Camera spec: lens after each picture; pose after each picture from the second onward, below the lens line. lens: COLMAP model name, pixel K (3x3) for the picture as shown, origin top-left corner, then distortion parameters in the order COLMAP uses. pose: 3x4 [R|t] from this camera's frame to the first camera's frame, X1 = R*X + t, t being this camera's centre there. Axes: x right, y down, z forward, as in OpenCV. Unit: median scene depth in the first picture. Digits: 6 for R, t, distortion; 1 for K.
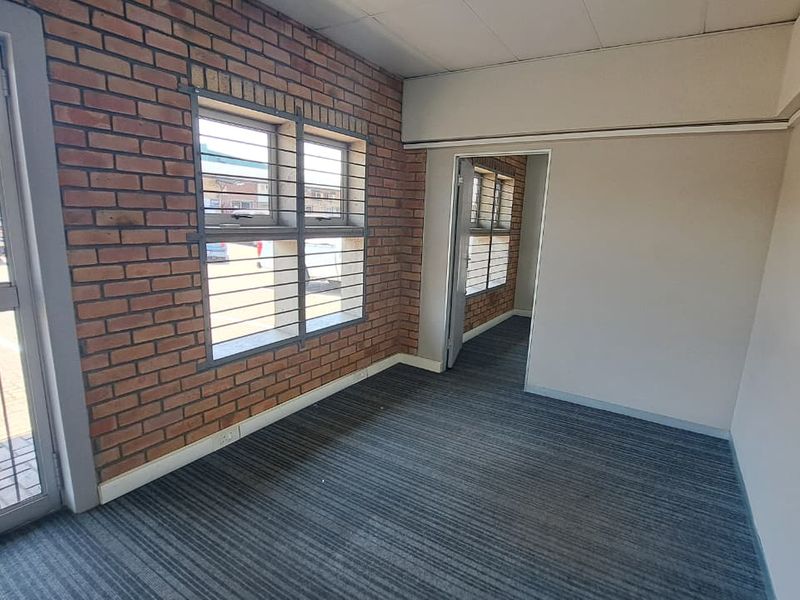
lens RADIAL K [[432.3, 0, 399.6], [0, 432.3, 301.3], [0, 0, 1]] dist [-0.000176, -0.001332]
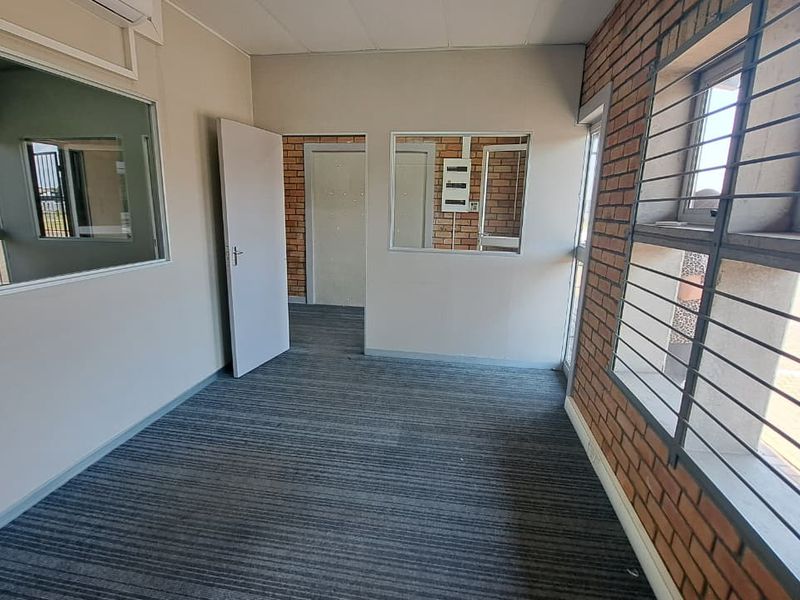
lens RADIAL K [[430.4, 0, 397.5], [0, 430.4, 301.3], [0, 0, 1]] dist [-0.002659, -0.000069]
pose [[-0.916287, 0.031600, -0.399274, 0.406457], [-0.129736, 0.919720, 0.370519, -0.329764], [0.378929, 0.391302, -0.838628, 1.843279]]
